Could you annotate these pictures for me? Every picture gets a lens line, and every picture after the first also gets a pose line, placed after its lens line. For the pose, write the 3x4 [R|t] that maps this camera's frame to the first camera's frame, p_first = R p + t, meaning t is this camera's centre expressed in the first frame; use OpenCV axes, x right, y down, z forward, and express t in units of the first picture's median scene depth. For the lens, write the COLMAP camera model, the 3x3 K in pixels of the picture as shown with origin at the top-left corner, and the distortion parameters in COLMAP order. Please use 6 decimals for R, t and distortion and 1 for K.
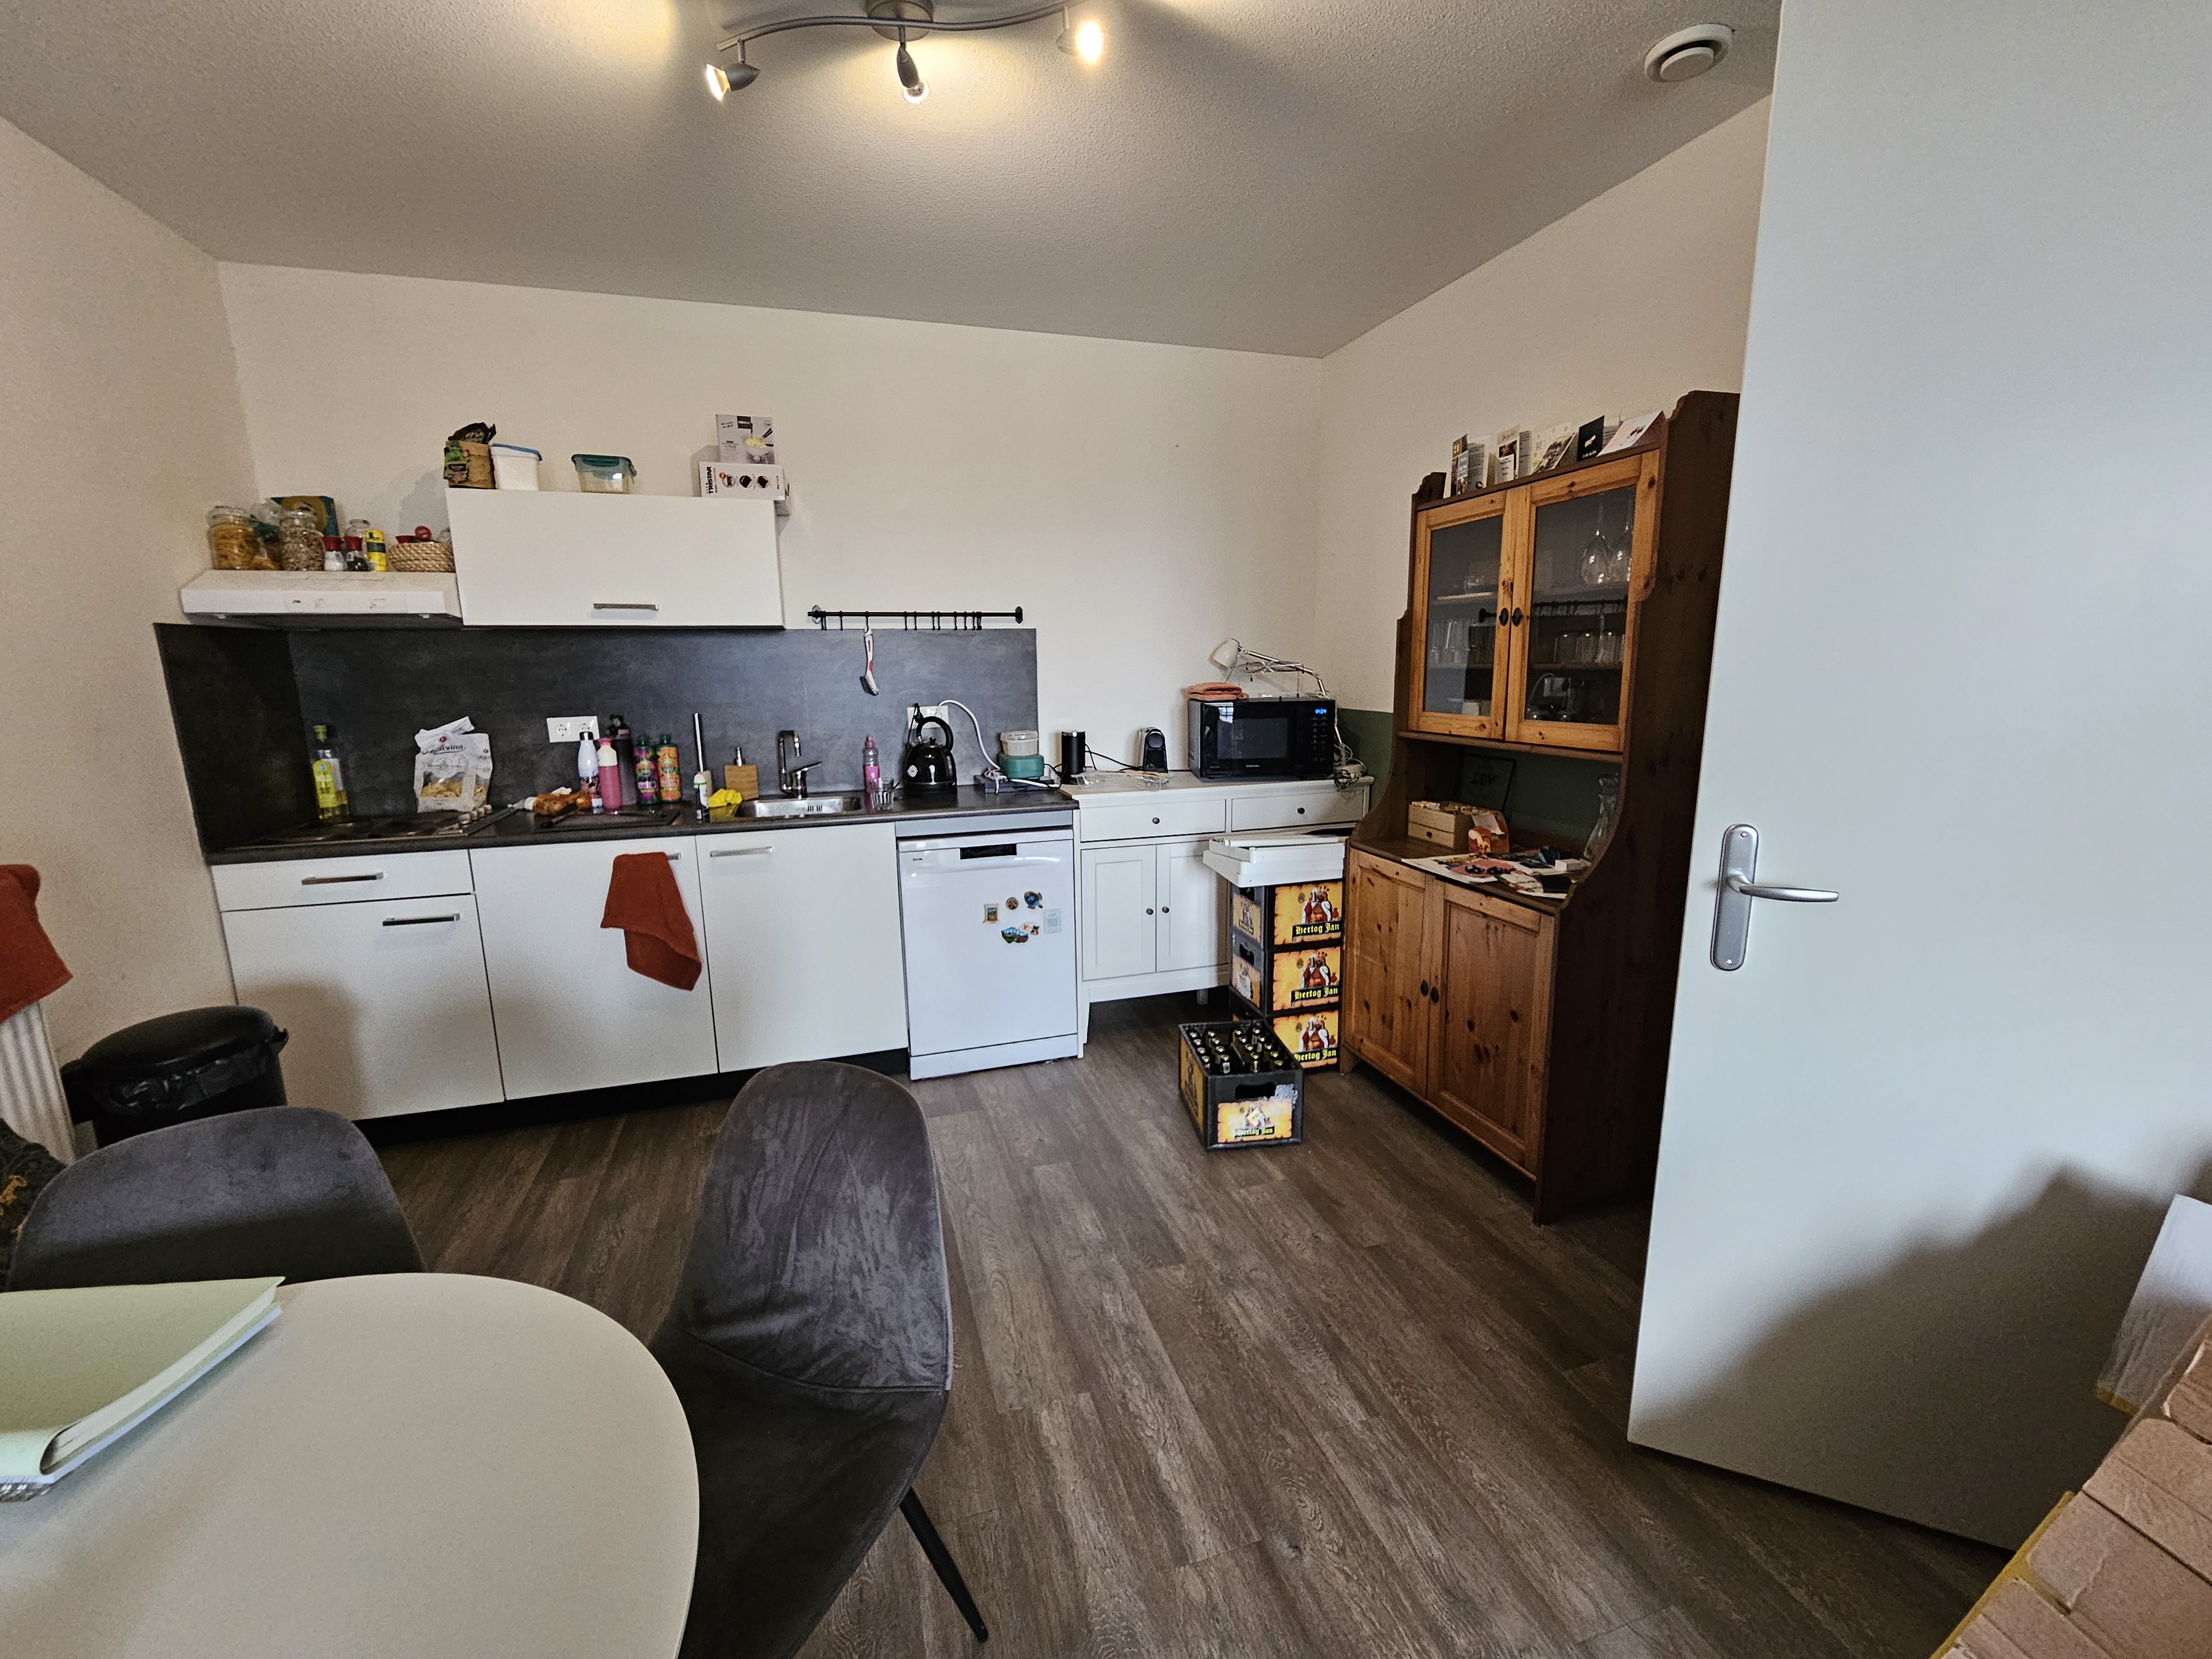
lens RADIAL K [[896.9, 0, 1100.4], [0, 896.9, 837.5], [0, 0, 1]] dist [0.002621, 0.000283]
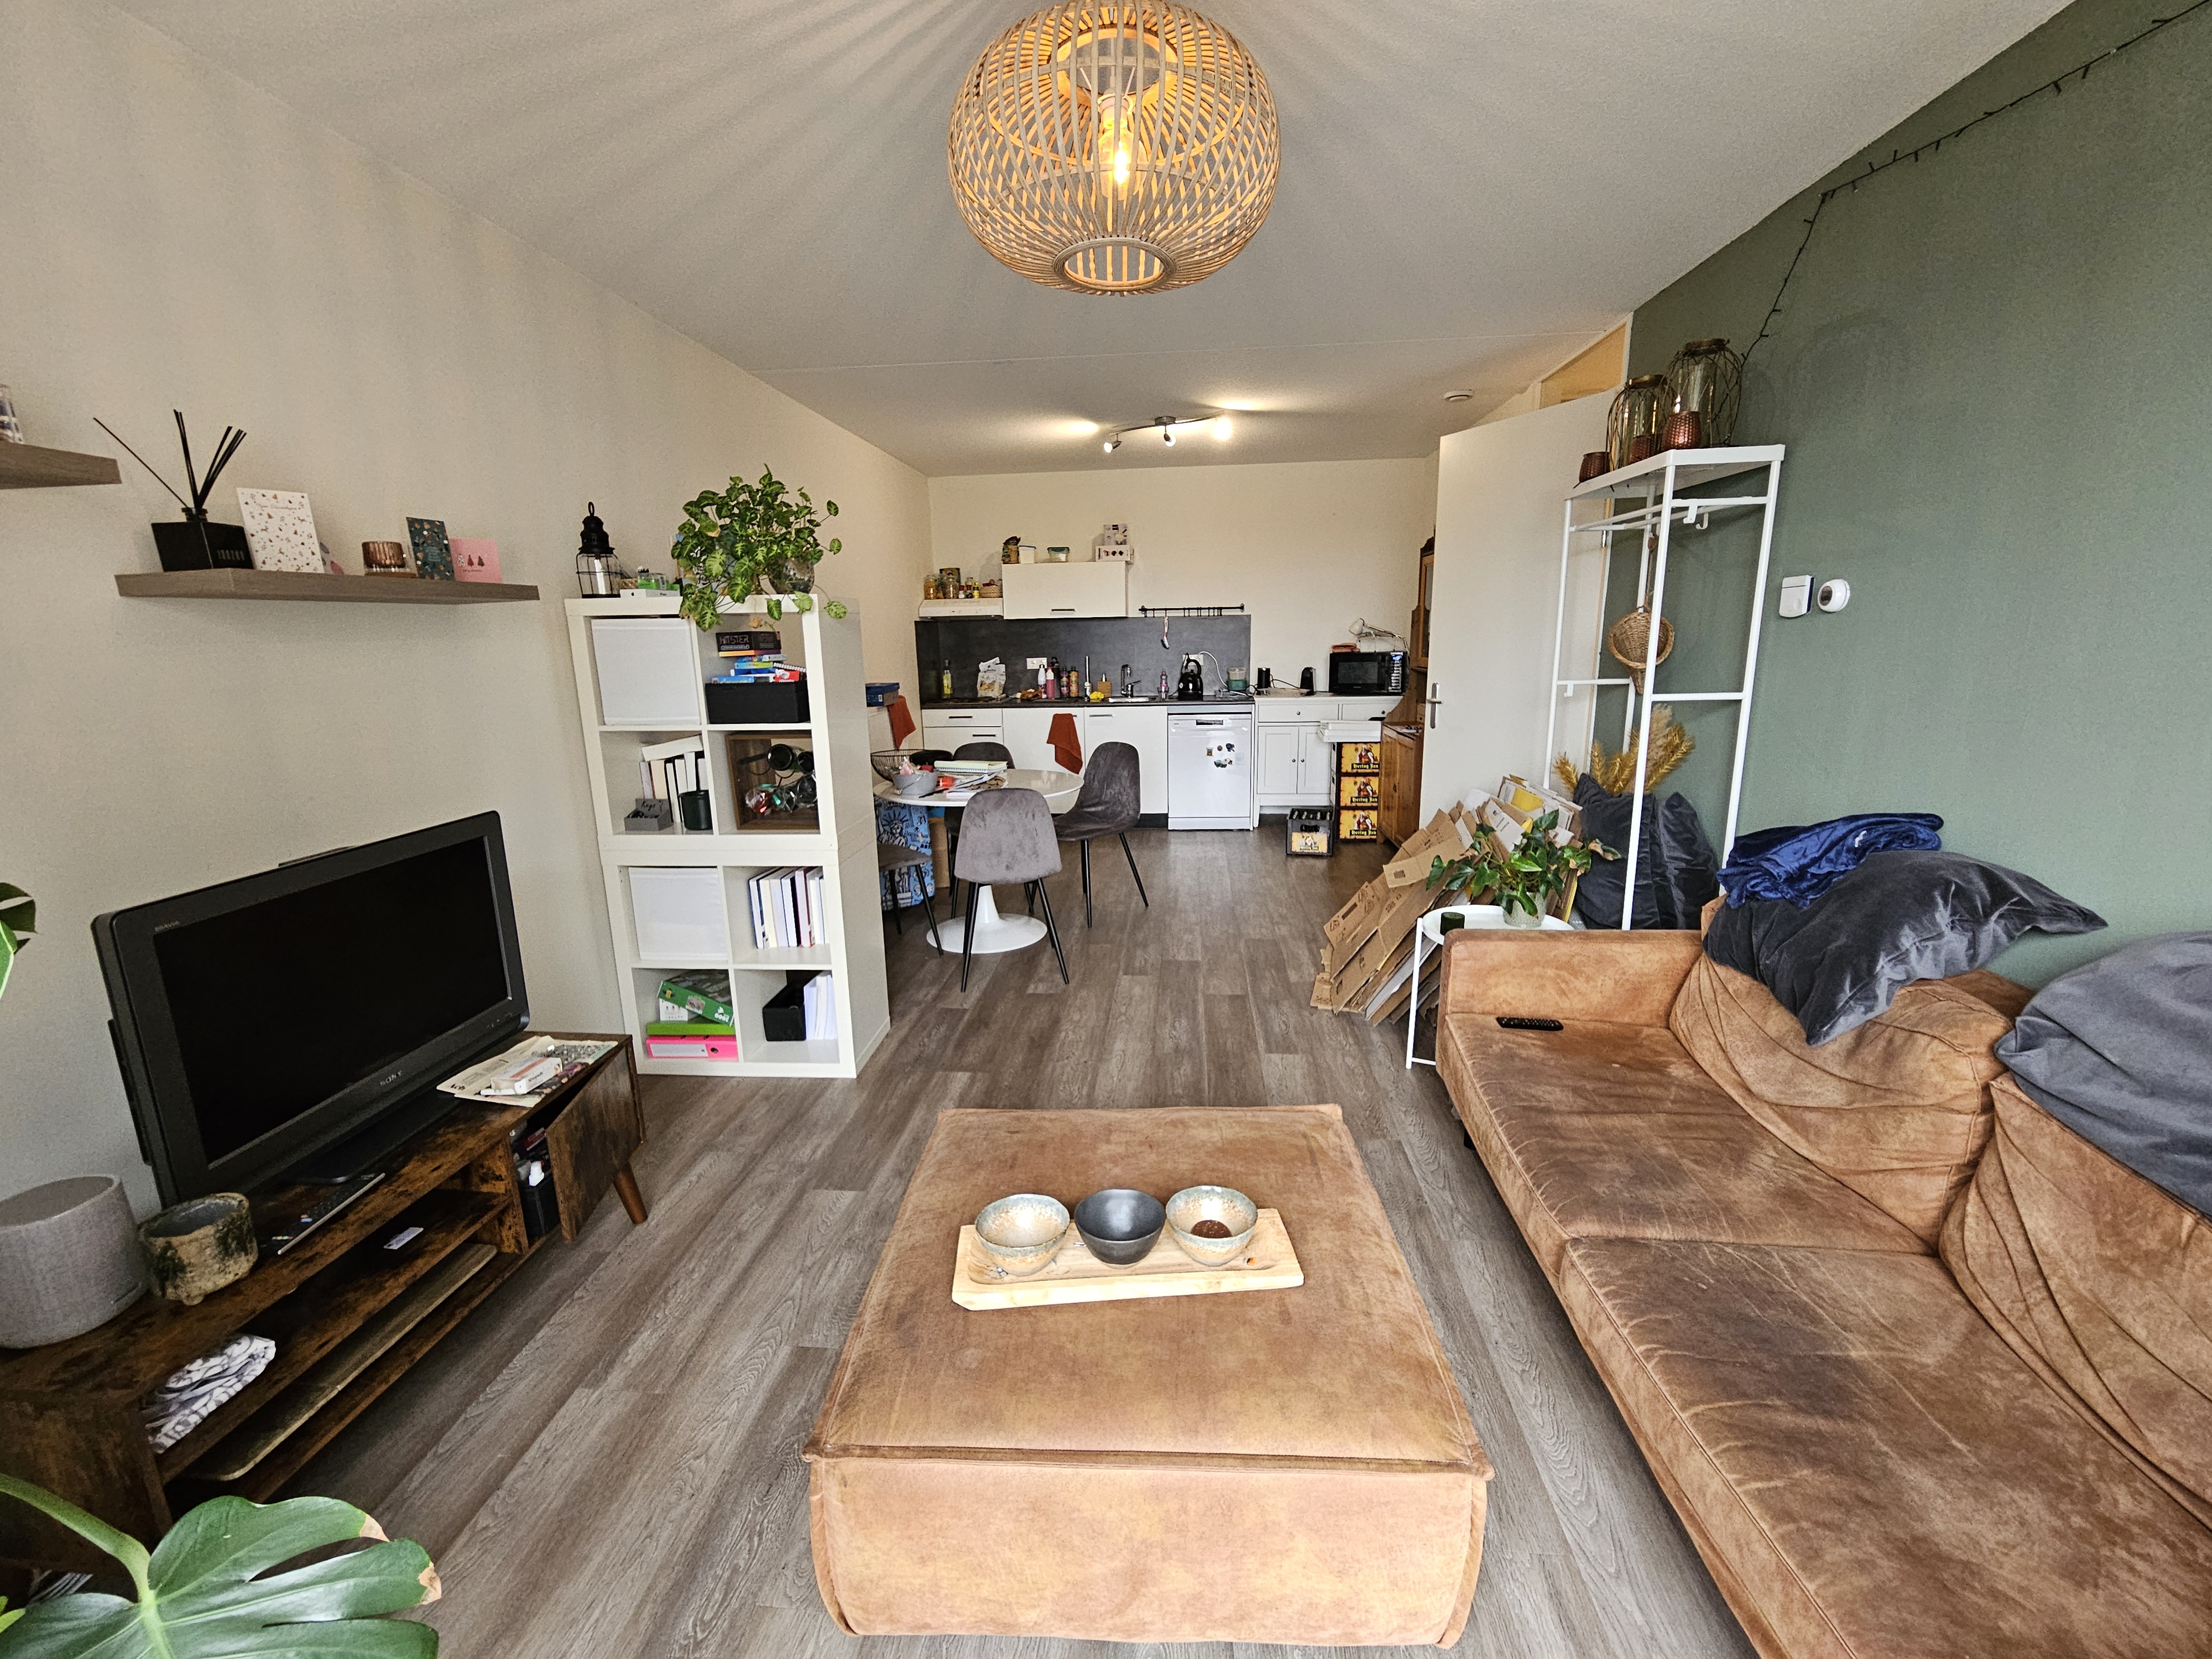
lens RADIAL K [[886.0, 0, 1112.5], [0, 886.0, 821.2], [0, 0, 1]] dist [0.000475, 0.000448]
pose [[0.926344, 0.073846, -0.369370, 0.446987], [-0.065370, 0.997232, 0.035428, 0.186615], [0.370964, -0.008673, 0.928607, -1.015459]]
